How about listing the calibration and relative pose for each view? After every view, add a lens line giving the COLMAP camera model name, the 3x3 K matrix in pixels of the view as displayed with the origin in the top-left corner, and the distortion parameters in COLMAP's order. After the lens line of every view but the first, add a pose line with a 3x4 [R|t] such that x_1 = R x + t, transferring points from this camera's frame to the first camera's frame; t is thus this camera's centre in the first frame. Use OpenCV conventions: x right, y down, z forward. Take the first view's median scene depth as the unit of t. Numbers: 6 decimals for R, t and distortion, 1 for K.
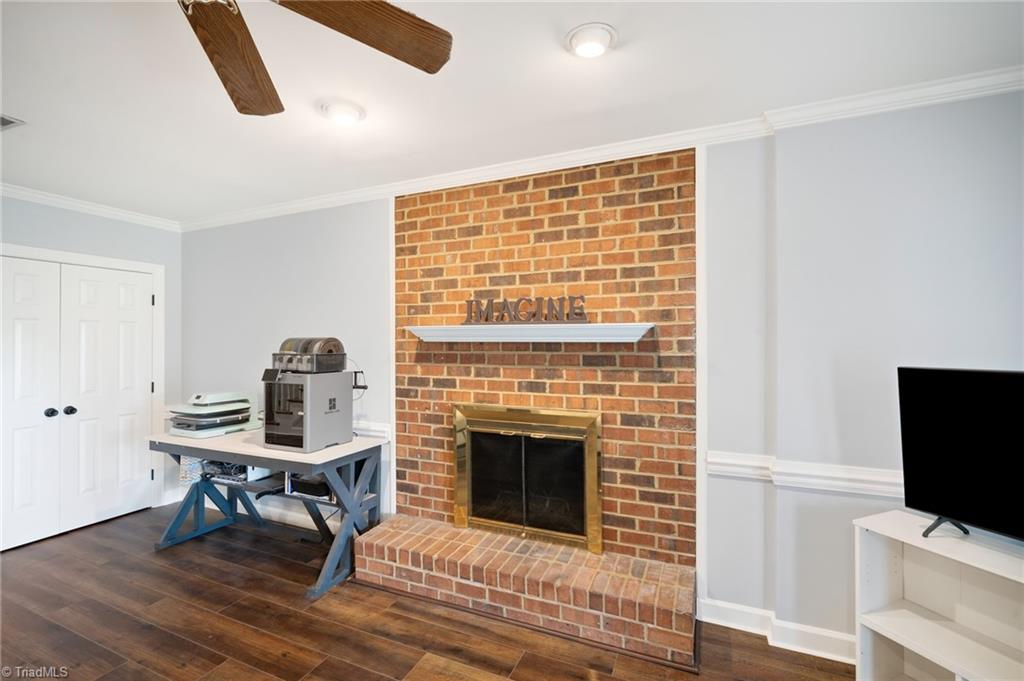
lens RADIAL K [[445.7, 0, 511.9], [0, 445.7, 337.8], [0, 0, 1]] dist [-0.011615, 0.001531]
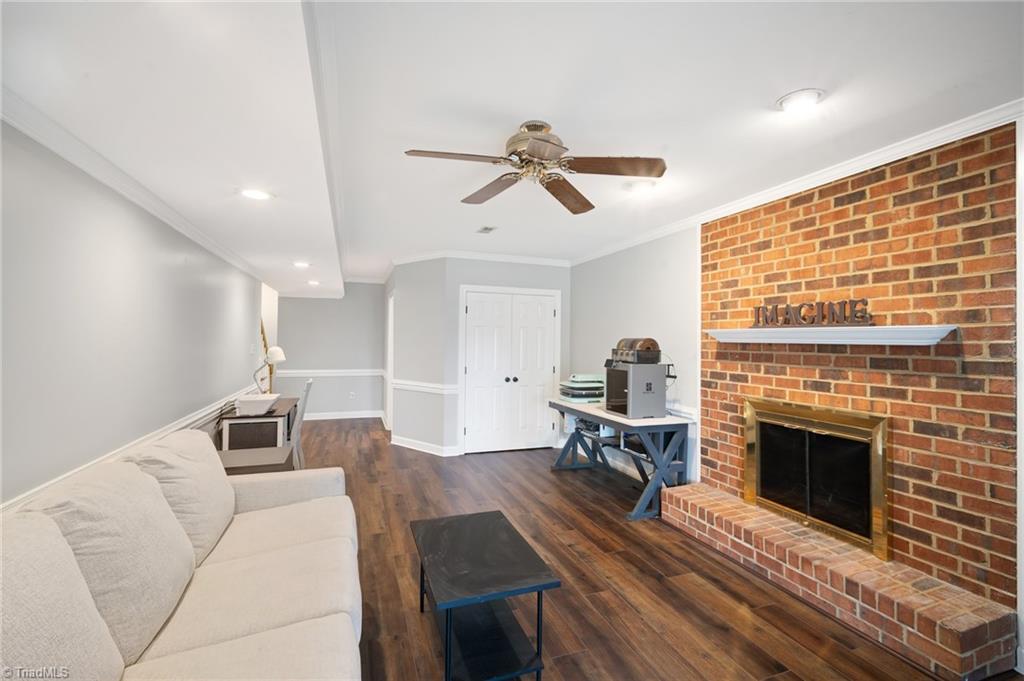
lens RADIAL K [[445.7, 0, 511.9], [0, 445.7, 338.6], [0, 0, 1]] dist [-0.011615, 0.001531]
pose [[0.686825, 0.008370, -0.726775, 0.323117], [-0.009216, 0.999954, 0.002807, 0.000809], [0.726764, 0.004770, 0.686870, -0.263235]]
